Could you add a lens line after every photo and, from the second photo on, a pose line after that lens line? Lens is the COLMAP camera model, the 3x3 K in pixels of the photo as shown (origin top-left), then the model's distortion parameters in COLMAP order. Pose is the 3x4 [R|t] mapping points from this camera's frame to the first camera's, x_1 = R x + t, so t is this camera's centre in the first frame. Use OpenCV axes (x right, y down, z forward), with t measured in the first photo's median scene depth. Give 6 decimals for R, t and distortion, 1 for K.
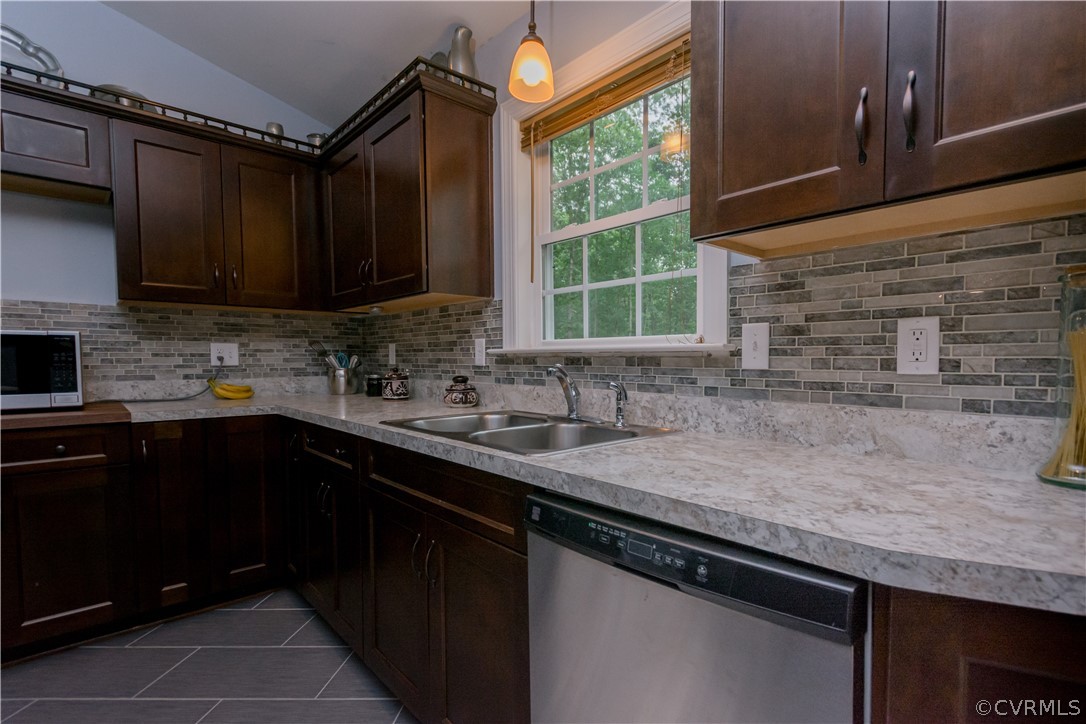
lens RADIAL K [[516.9, 0, 585.1], [0, 516.9, 382.7], [0, 0, 1]] dist [0.008119, -0.000831]
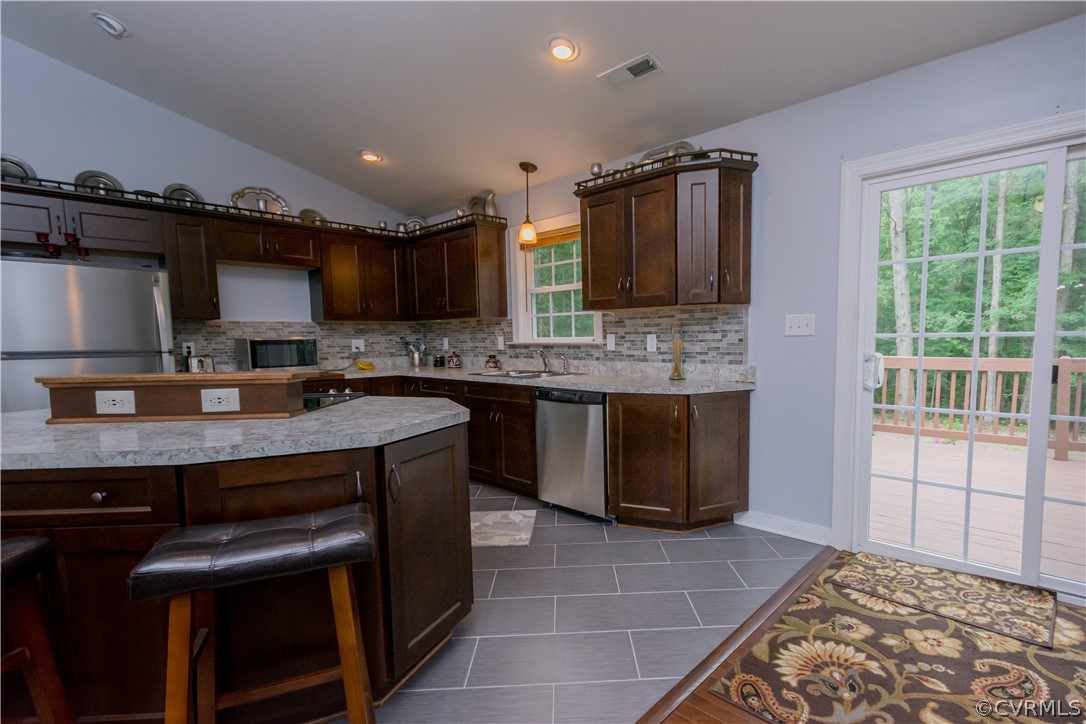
lens RADIAL K [[516.9, 0, 585.1], [0, 516.9, 382.7], [0, 0, 1]] dist [0.008119, -0.000831]
pose [[0.998259, -0.019428, 0.055682, 0.016572], [0.017094, 0.998968, 0.042091, 0.018699], [-0.056443, -0.041066, 0.997561, -1.193706]]
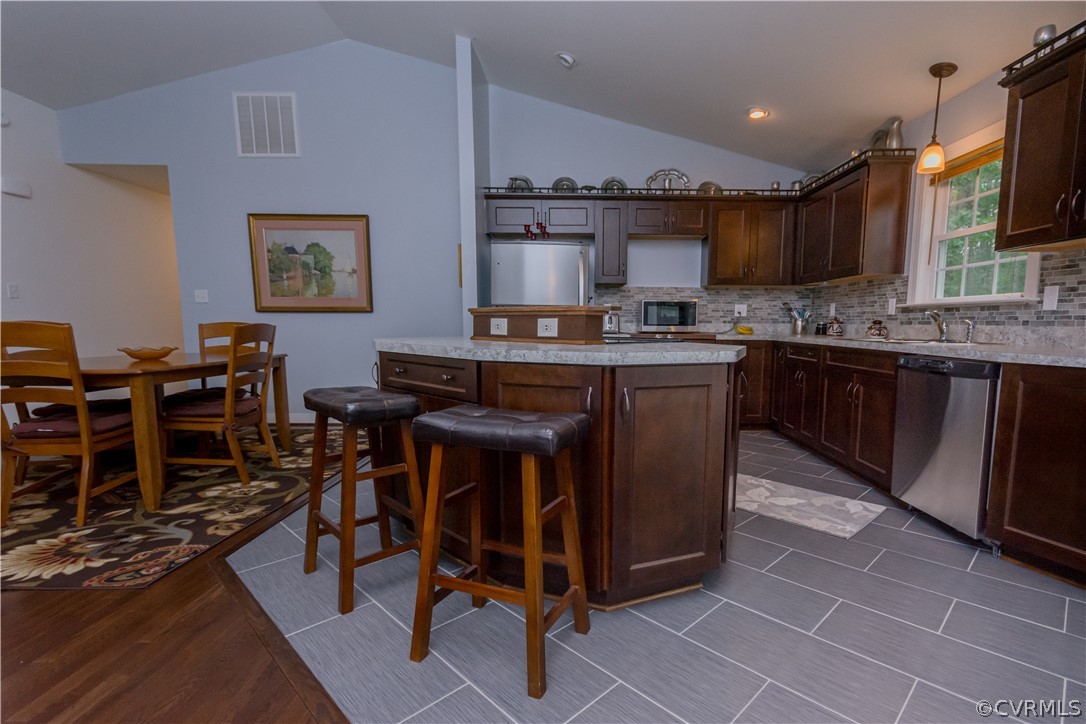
lens RADIAL K [[516.9, 0, 585.1], [0, 516.9, 382.7], [0, 0, 1]] dist [0.008119, -0.000831]
pose [[0.729437, 0.085636, -0.678666, 0.263505], [-0.039375, 0.995744, 0.083325, 0.096600], [0.682914, -0.034058, 0.729705, -1.034983]]
